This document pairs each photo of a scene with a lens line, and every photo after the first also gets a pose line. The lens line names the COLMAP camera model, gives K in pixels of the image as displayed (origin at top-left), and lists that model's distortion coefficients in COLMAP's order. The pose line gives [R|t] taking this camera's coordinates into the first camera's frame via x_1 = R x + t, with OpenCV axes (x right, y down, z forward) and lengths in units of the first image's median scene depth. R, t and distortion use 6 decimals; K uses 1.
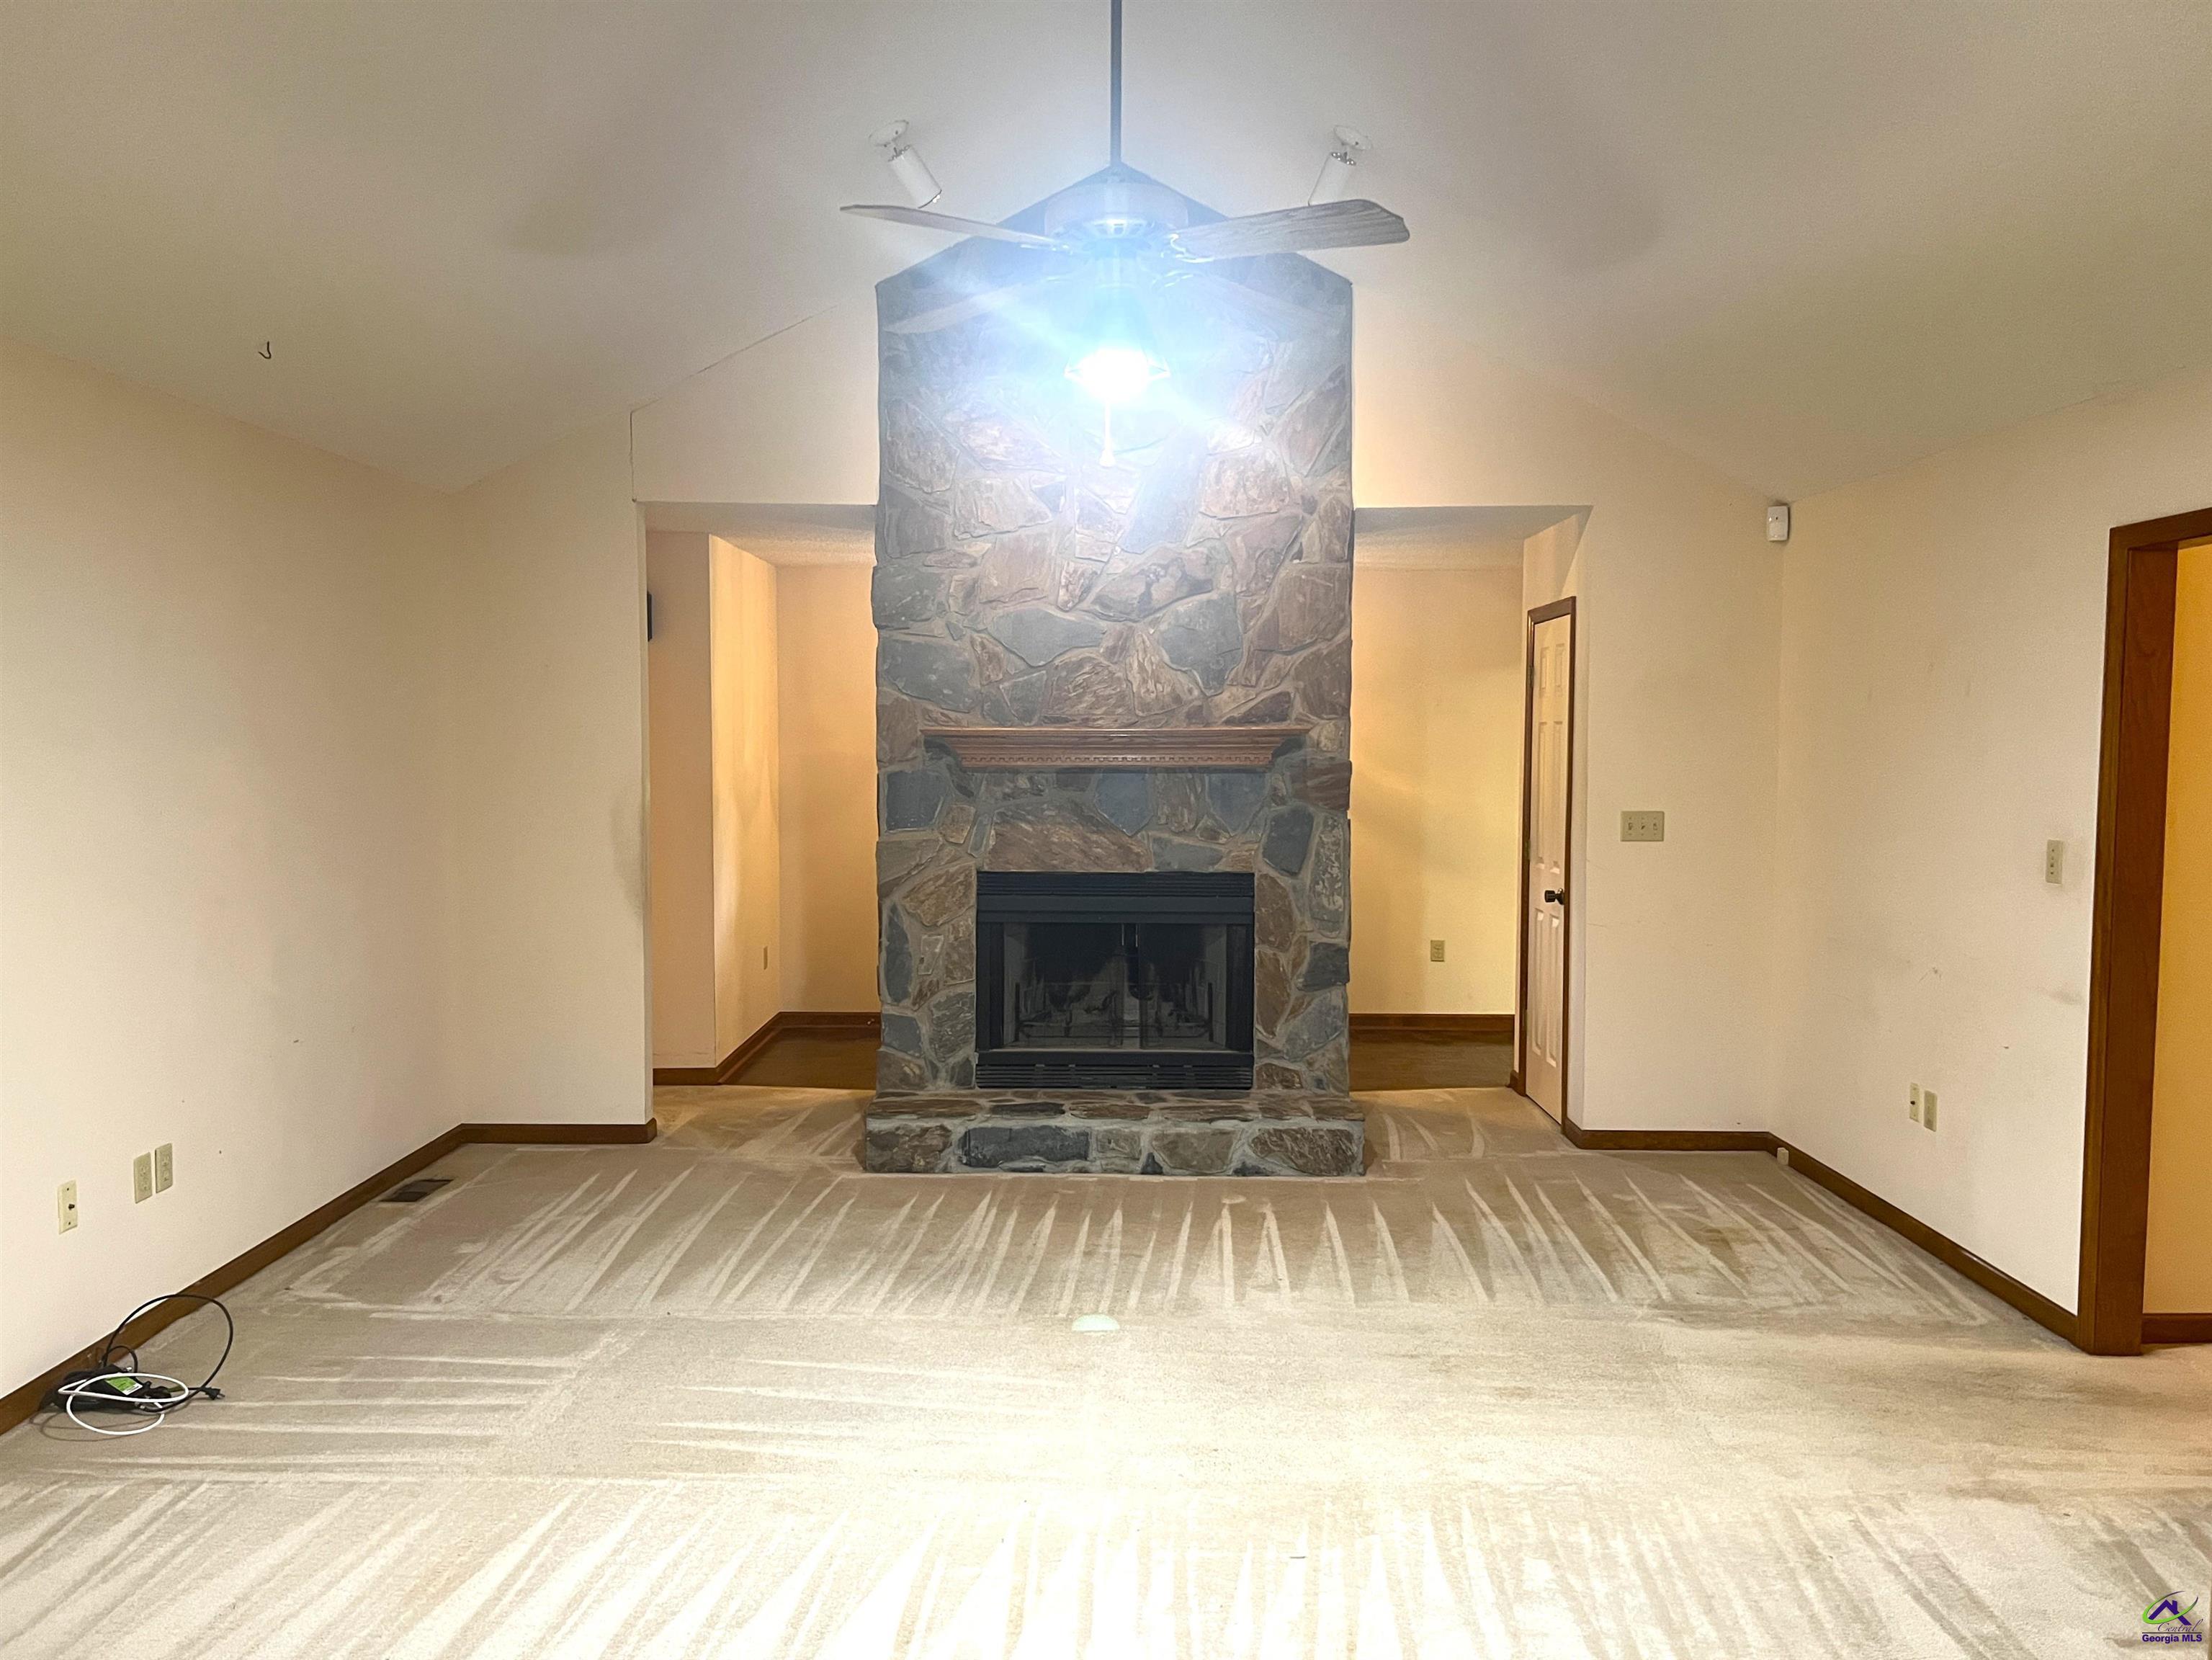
lens RADIAL K [[1687.1, 0, 1109.9], [0, 1687.1, 847.0], [0, 0, 1]] dist [0.091730, -0.121026]
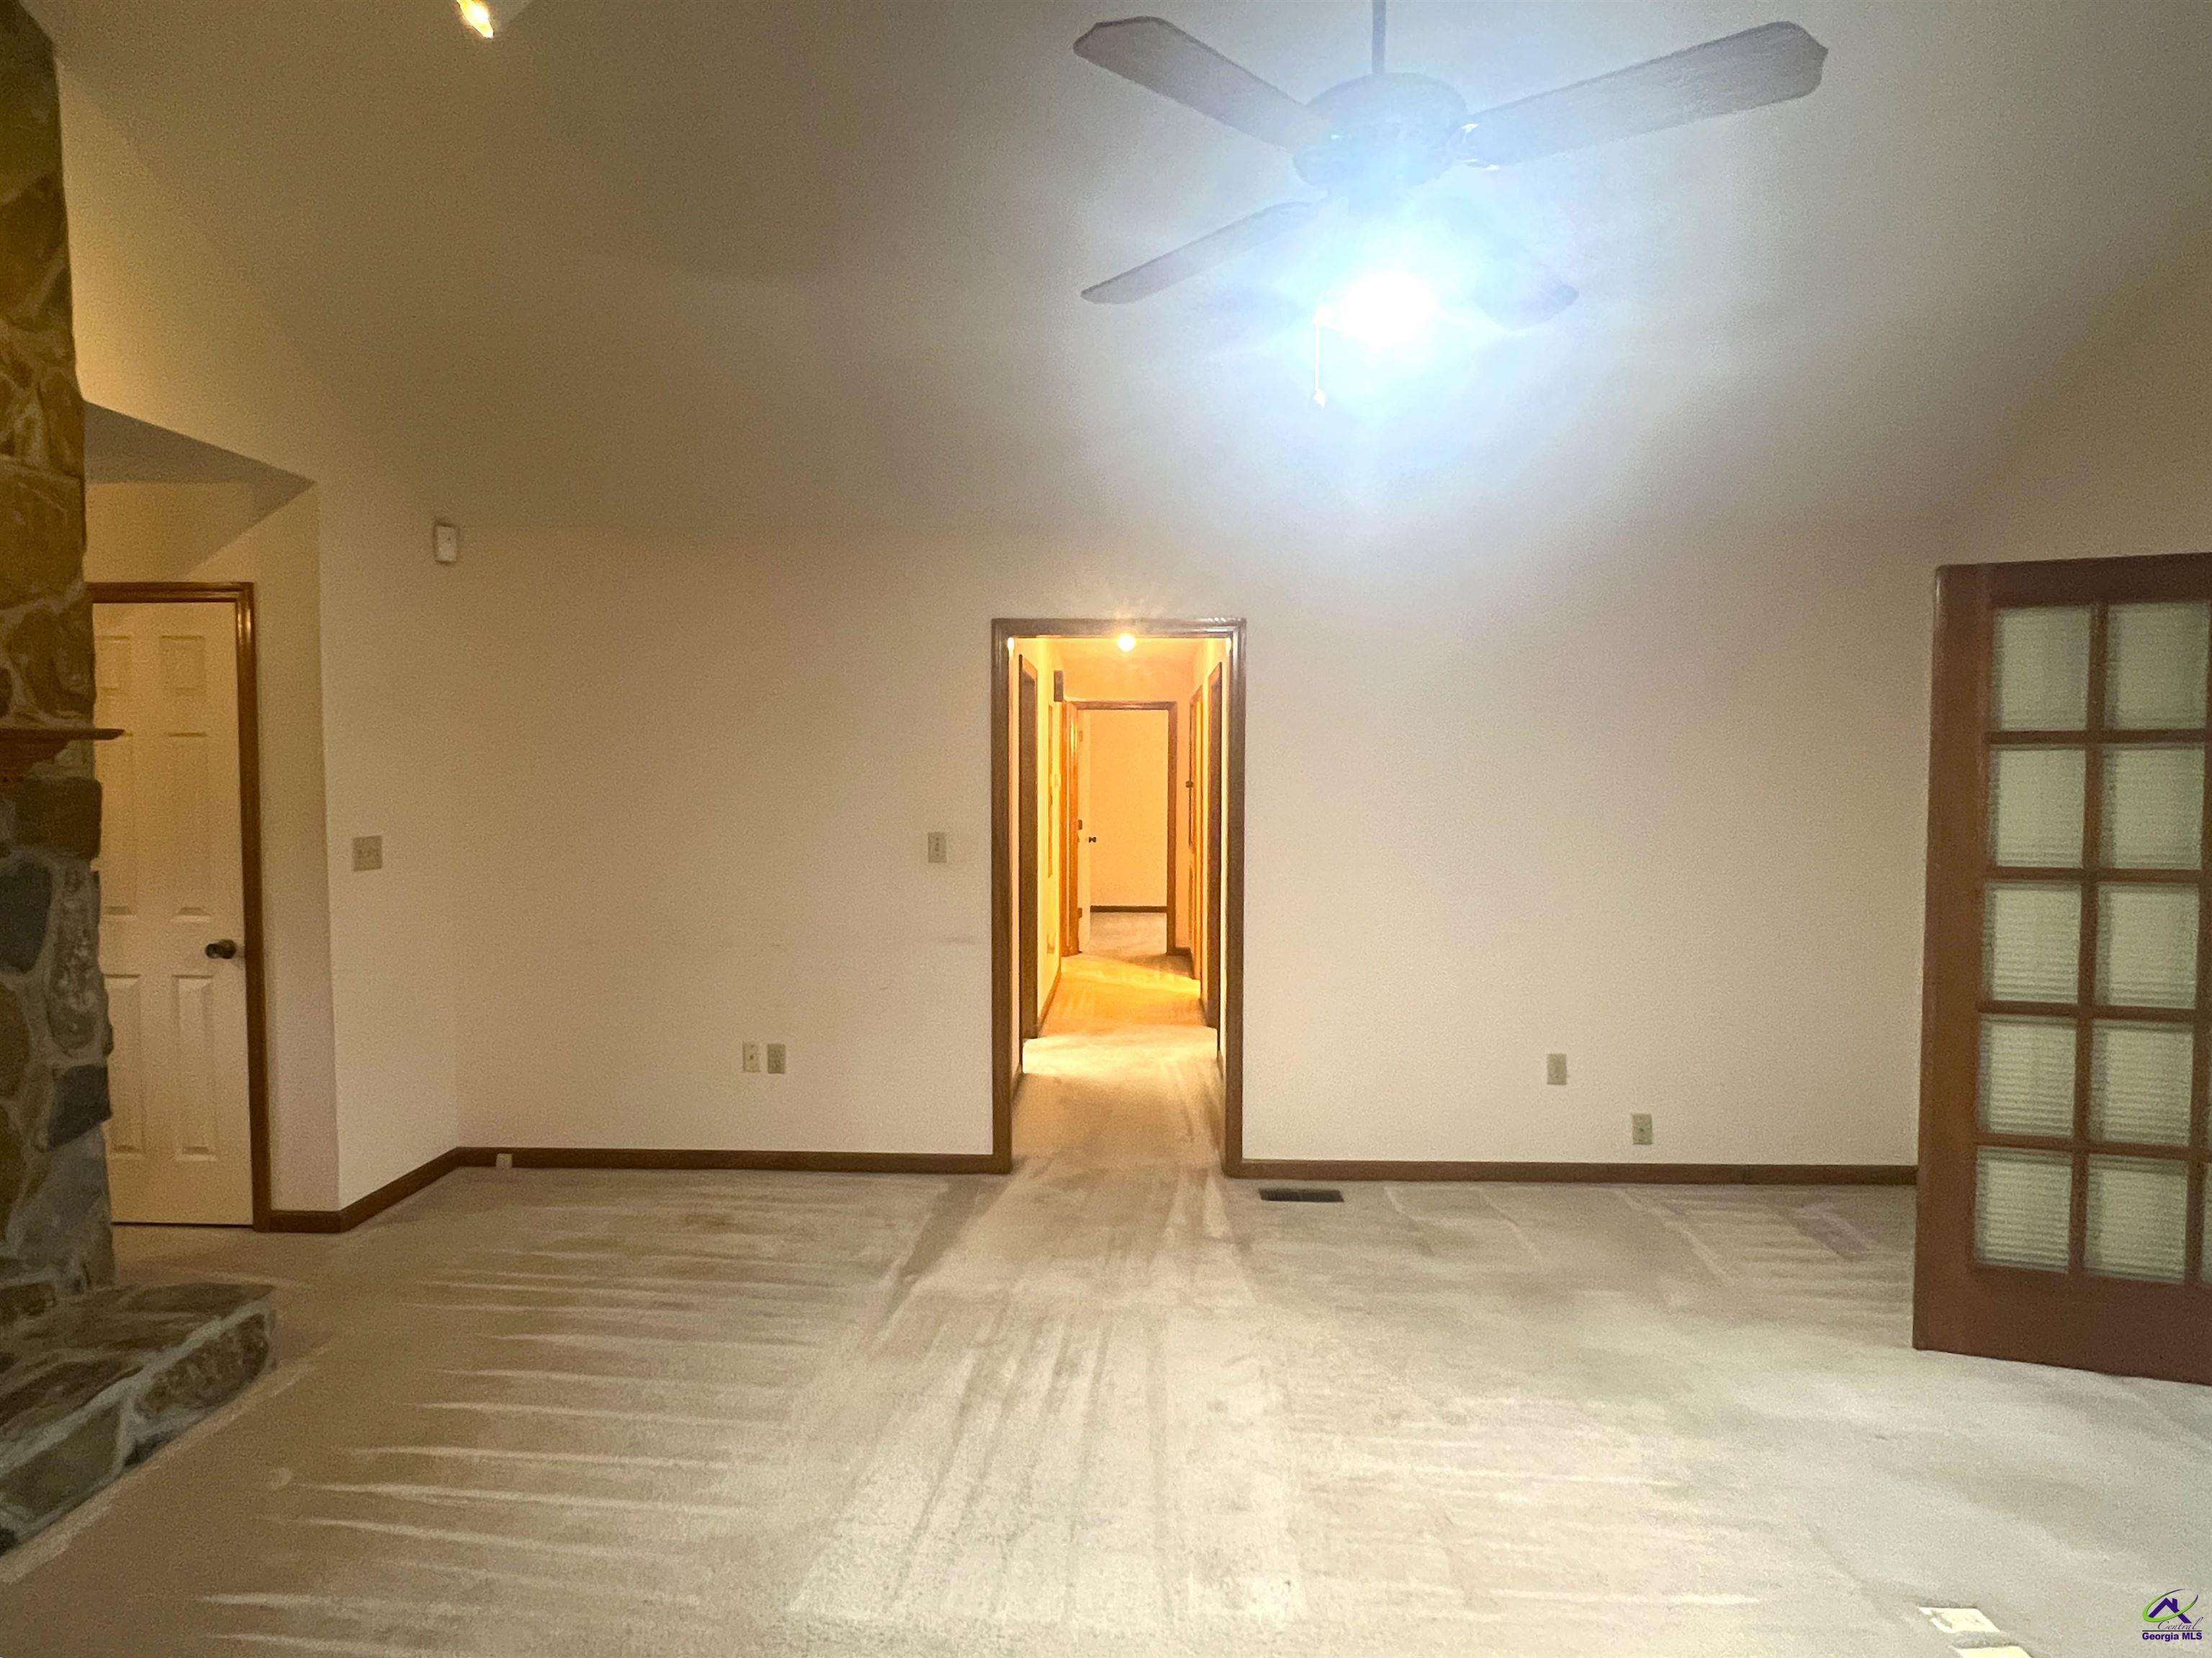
lens RADIAL K [[1228.3, 0, 1109.4], [0, 1228.3, 832.0], [0, 0, 1]] dist [-0.001433, -0.000629]
pose [[0.026771, -0.048528, 0.998463, -0.328918], [0.061253, 0.997024, 0.046816, -0.030356], [-0.997763, 0.059906, 0.029663, 0.601146]]
